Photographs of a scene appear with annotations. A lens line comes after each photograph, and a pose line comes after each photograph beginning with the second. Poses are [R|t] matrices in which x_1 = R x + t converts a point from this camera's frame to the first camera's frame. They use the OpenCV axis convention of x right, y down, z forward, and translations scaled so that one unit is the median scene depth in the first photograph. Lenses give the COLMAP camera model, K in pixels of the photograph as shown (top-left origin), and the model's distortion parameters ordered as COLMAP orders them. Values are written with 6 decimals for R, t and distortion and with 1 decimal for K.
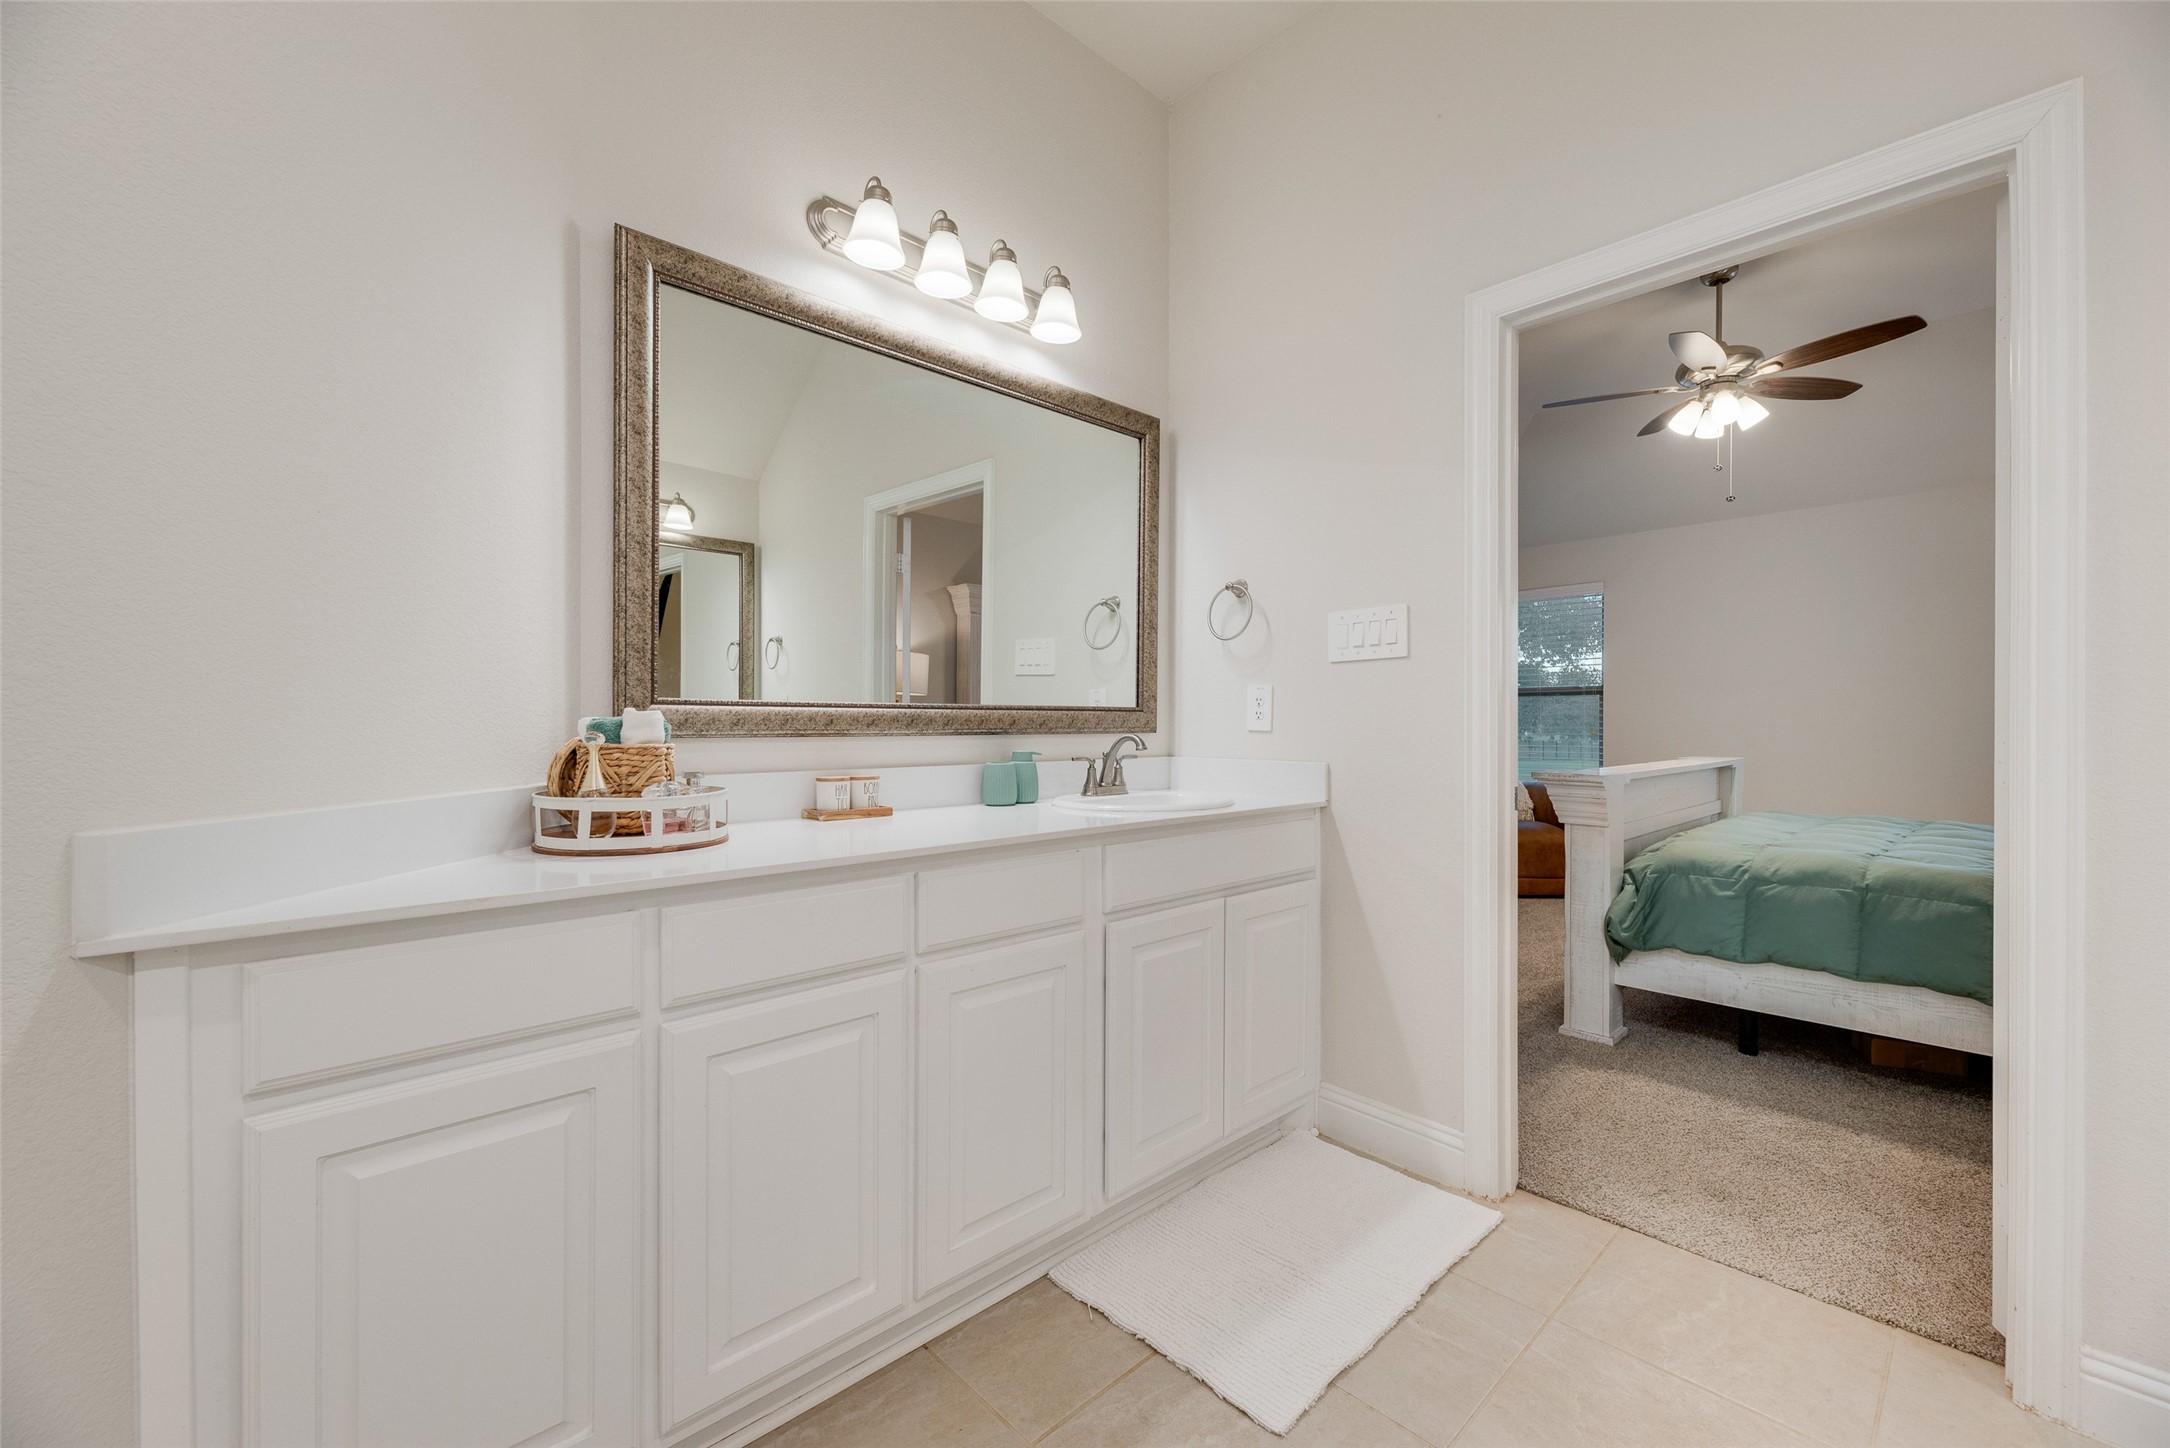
lens RADIAL K [[867.7, 0, 1086.8], [0, 867.7, 731.3], [0, 0, 1]] dist [0.000351, 0.000344]
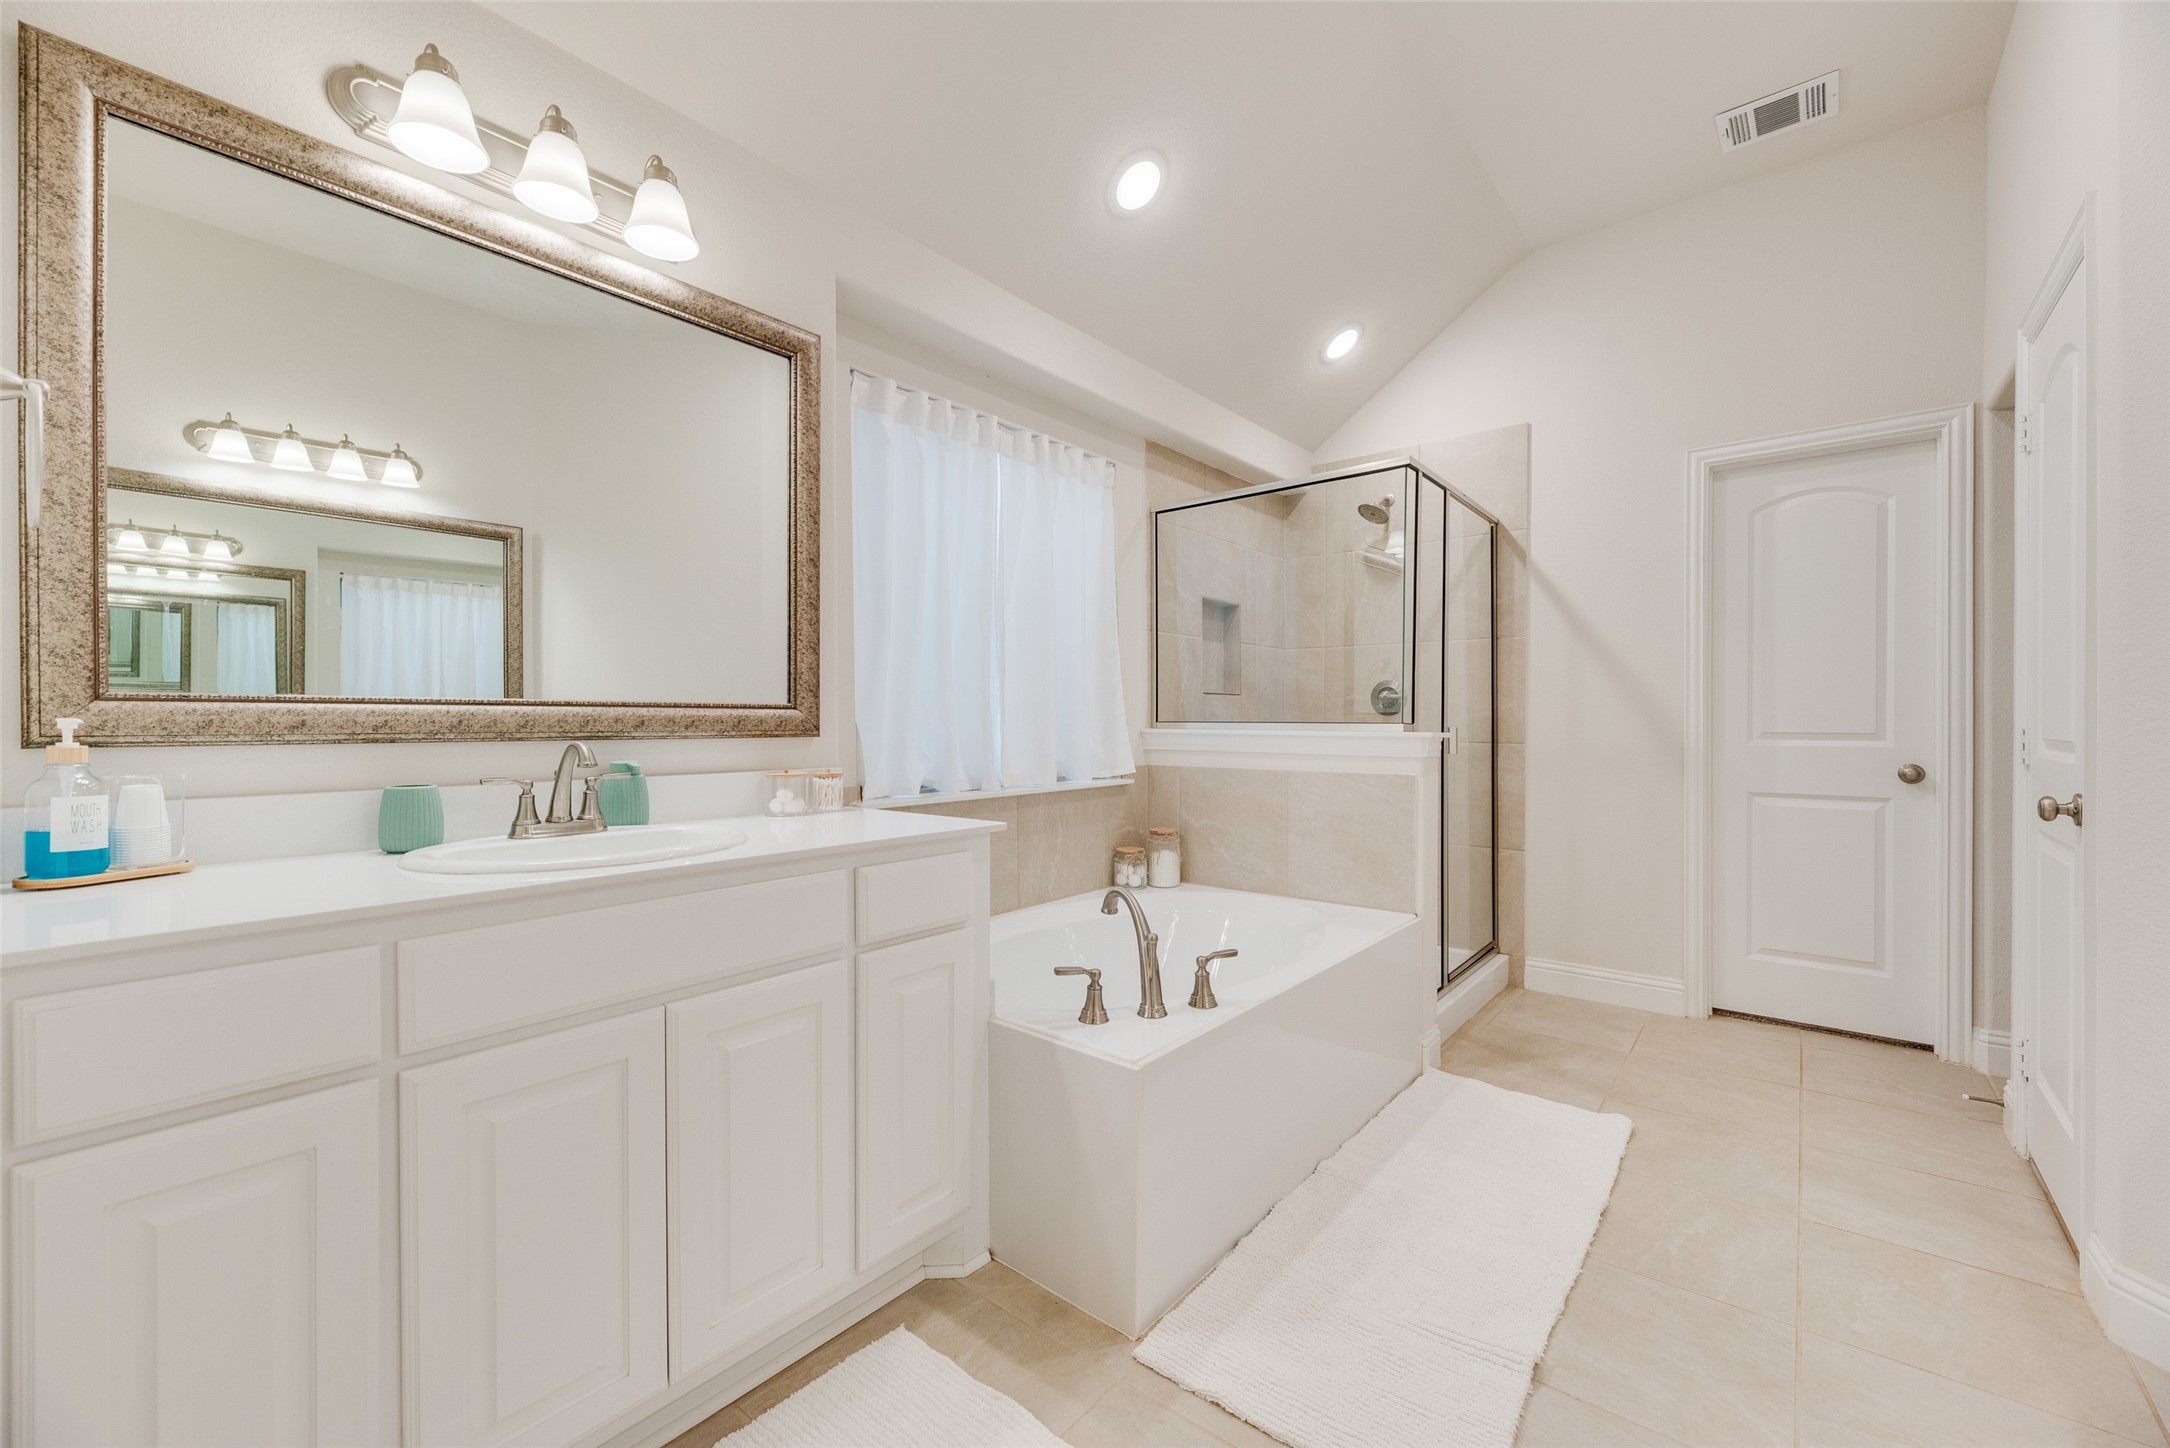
lens RADIAL K [[842.2, 0, 1079.6], [0, 842.2, 733.6], [0, 0, 1]] dist [-0.001833, -0.000314]
pose [[0.993736, -0.003902, 0.111683, 0.232596], [0.003664, 0.999991, 0.002339, -0.002152], [-0.111691, -0.001915, 0.993741, 0.216788]]
